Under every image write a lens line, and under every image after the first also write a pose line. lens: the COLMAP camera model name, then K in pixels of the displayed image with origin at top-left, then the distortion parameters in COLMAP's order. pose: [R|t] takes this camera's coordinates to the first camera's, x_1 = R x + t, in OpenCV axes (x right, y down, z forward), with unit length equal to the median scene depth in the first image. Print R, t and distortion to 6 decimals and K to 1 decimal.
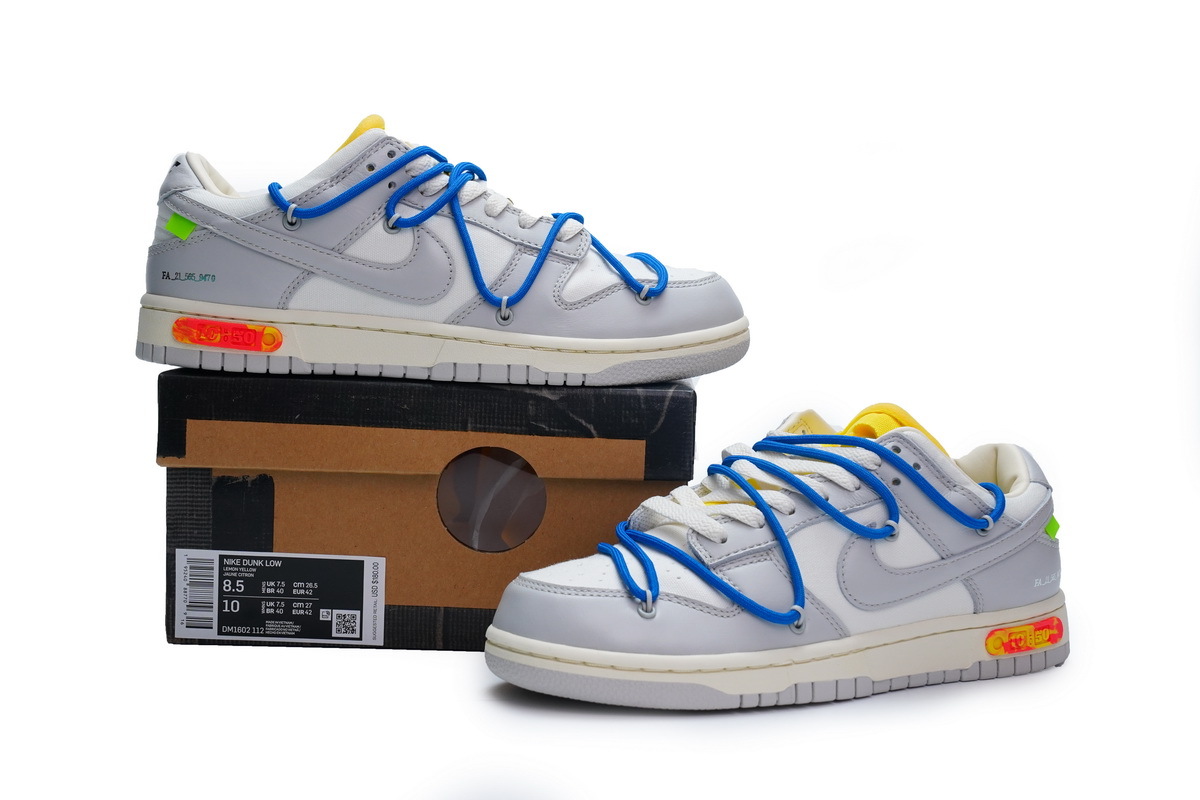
lens RADIAL K [[1744.0, 0, 598.5], [0, 1744.0, 401.4], [0, 0, 1]] dist [0.051128, 0.000000]
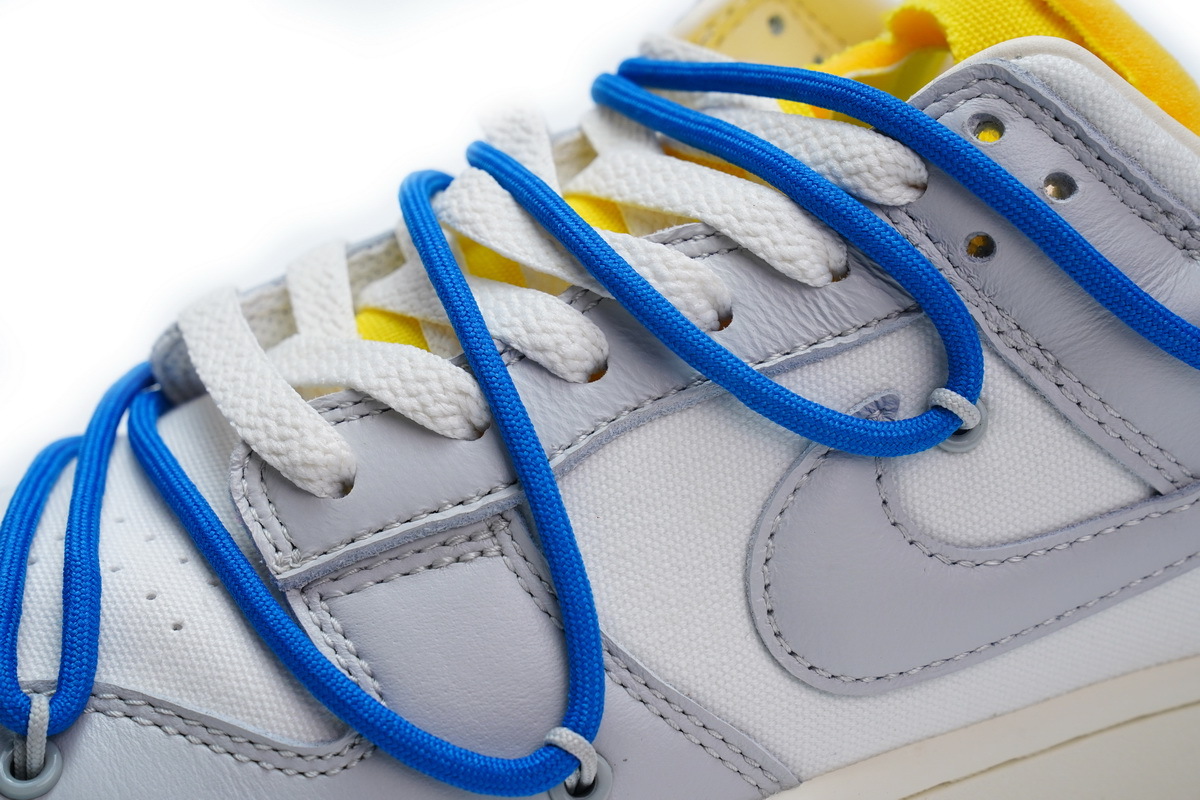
lens RADIAL K [[2291.6, 0, 597.5], [0, 2291.6, 395.1], [0, 0, 1]] dist [0.188223, 0.000000]
pose [[0.976872, -0.001636, -0.213820, 0.192652], [0.062449, 0.958557, 0.277973, -0.039182], [0.204504, -0.284897, 0.936489, 0.640495]]
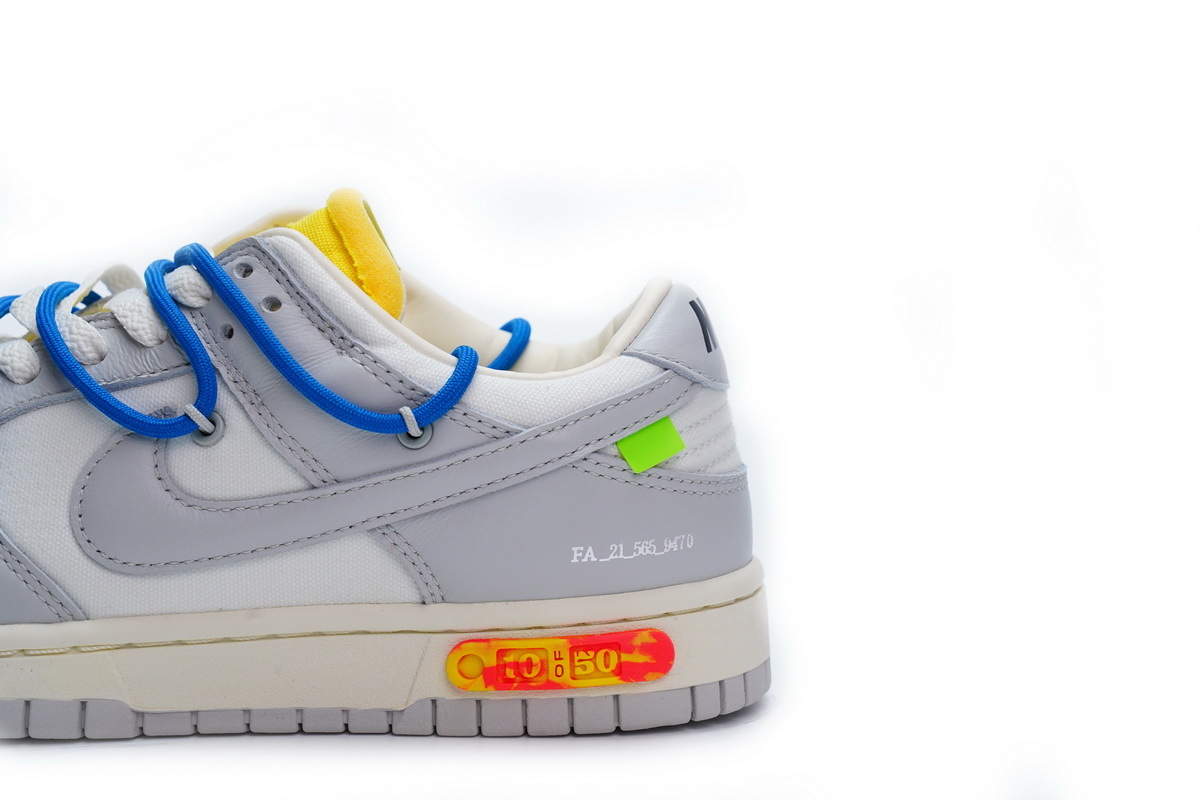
lens RADIAL K [[2291.6, 0, 626.1], [0, 2291.6, 373.1], [0, 0, 1]] dist [0.188223, 0.000000]
pose [[0.864531, 0.040678, -0.500931, 0.623075], [-0.027748, 0.999062, 0.033240, 0.032752], [0.501813, -0.014837, 0.864849, 0.477766]]
